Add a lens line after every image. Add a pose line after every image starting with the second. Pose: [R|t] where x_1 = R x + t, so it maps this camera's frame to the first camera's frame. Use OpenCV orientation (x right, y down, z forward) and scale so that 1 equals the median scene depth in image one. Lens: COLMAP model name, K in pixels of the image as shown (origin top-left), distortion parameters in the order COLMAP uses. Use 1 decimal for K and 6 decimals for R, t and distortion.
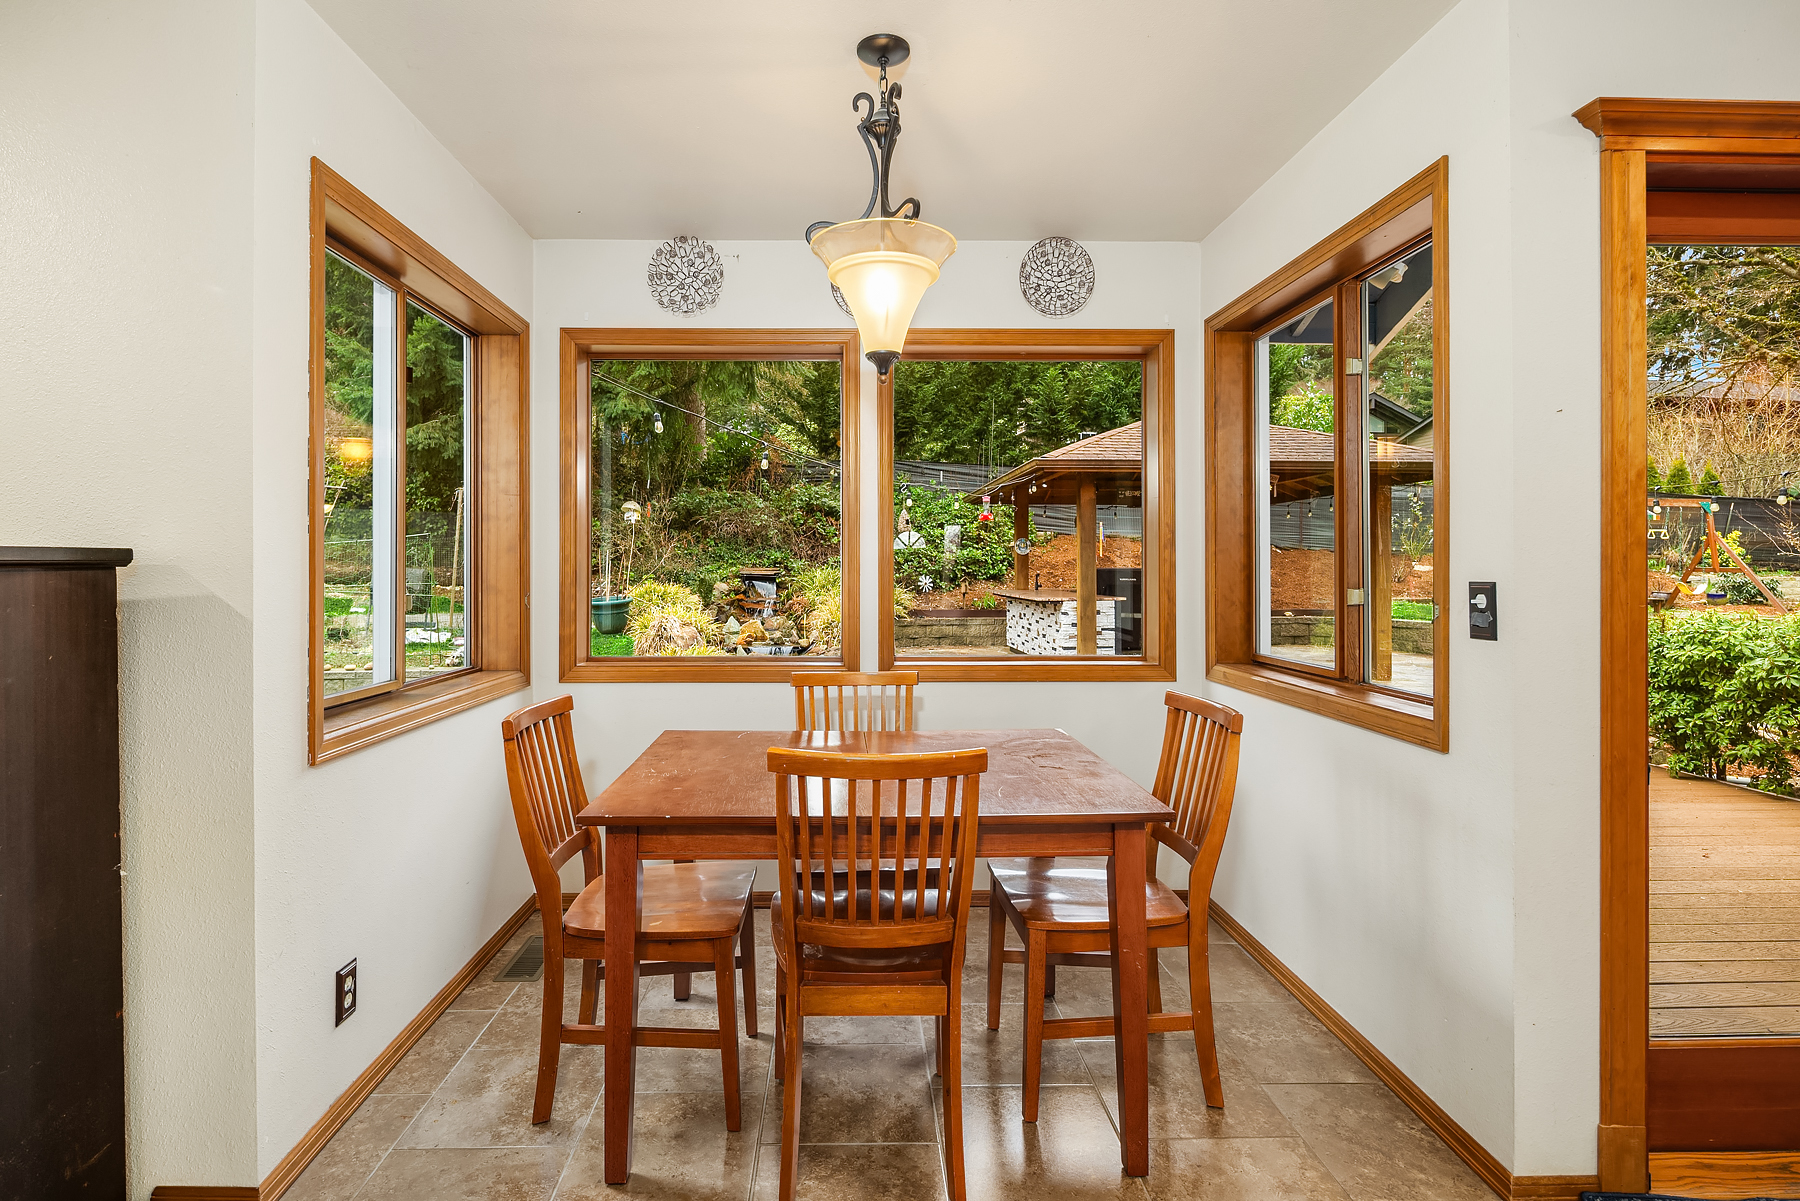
lens RADIAL K [[884.5, 0, 896.5], [0, 884.5, 577.6], [0, 0, 1]] dist [-0.000920, -0.000450]
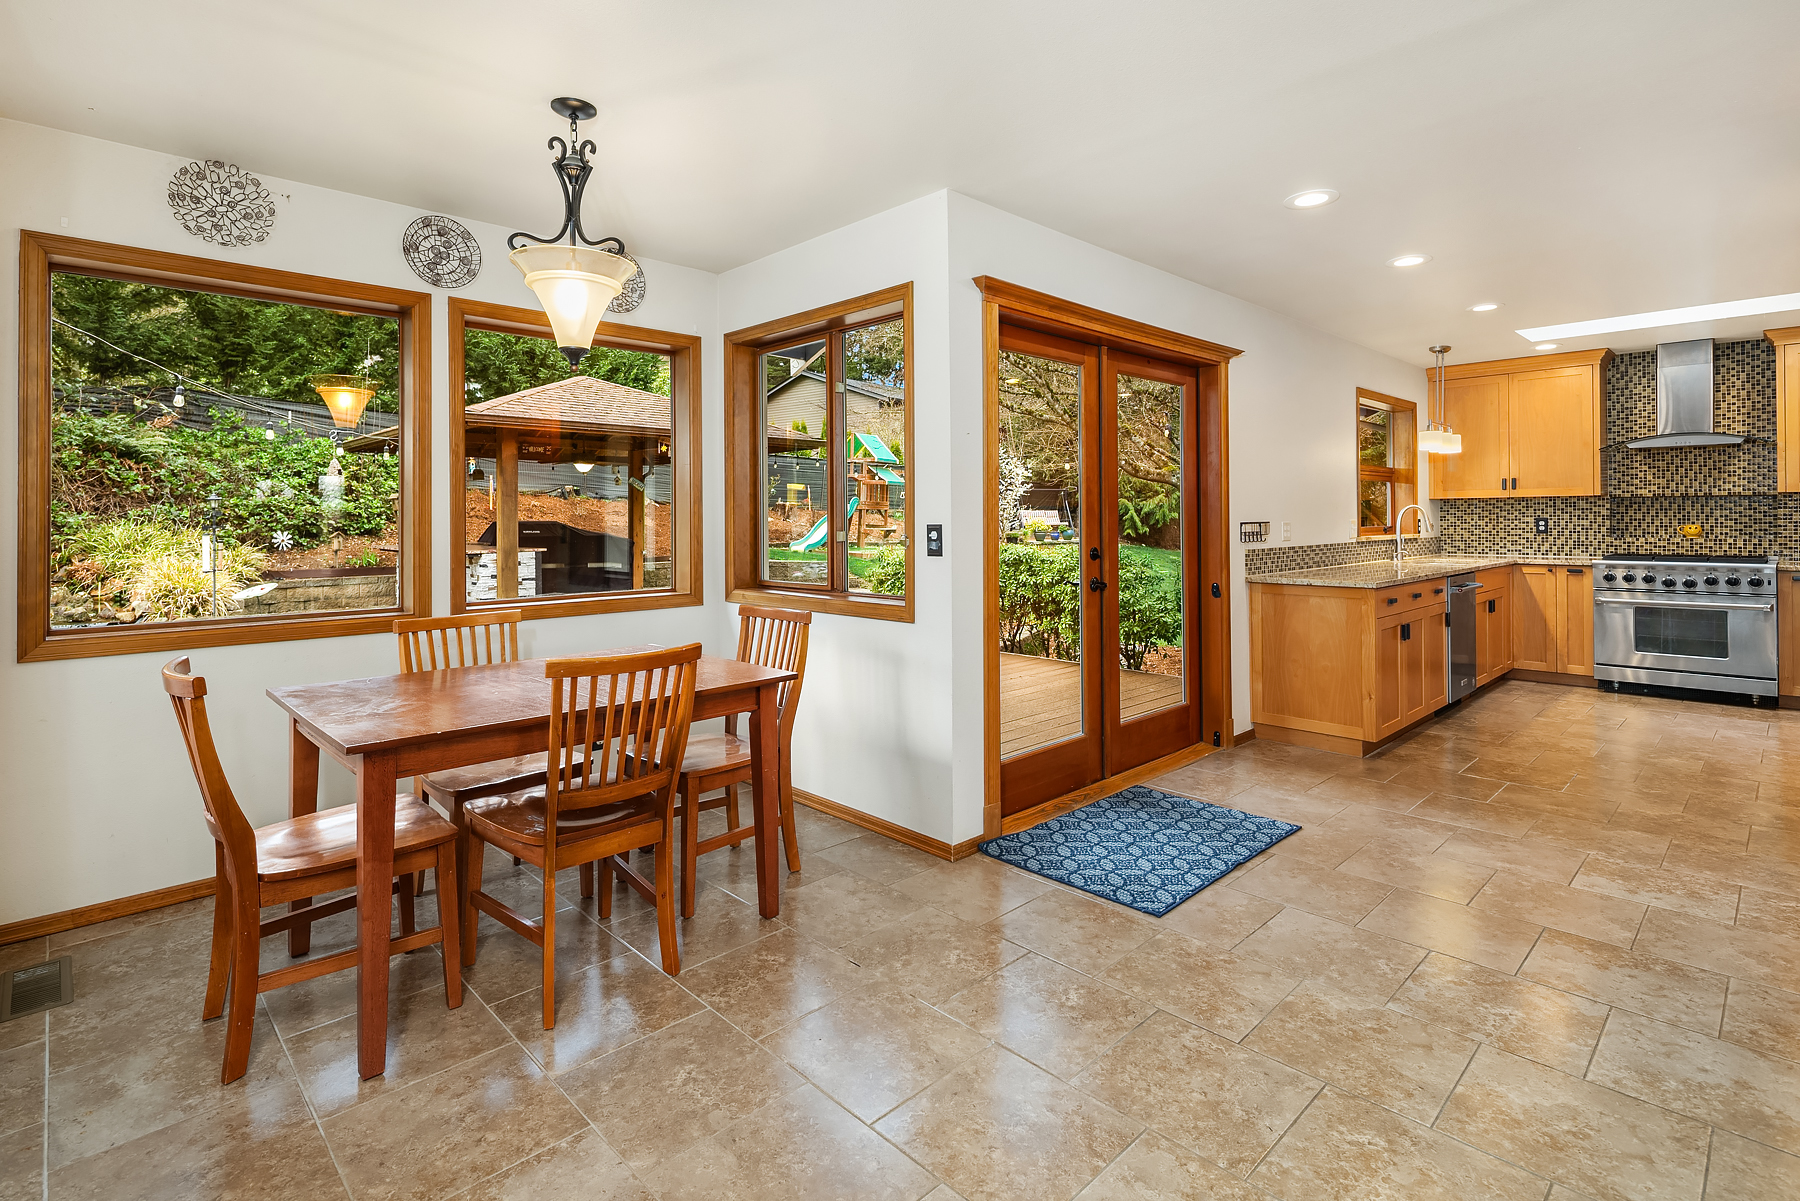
lens RADIAL K [[869.7, 0, 905.5], [0, 869.7, 537.7], [0, 0, 1]] dist [0.000252, -0.000543]
pose [[0.734841, -0.018891, 0.677976, -0.347934], [0.013668, 0.999821, 0.013045, 0.004719], [-0.678102, -0.000320, 0.734968, -0.156911]]
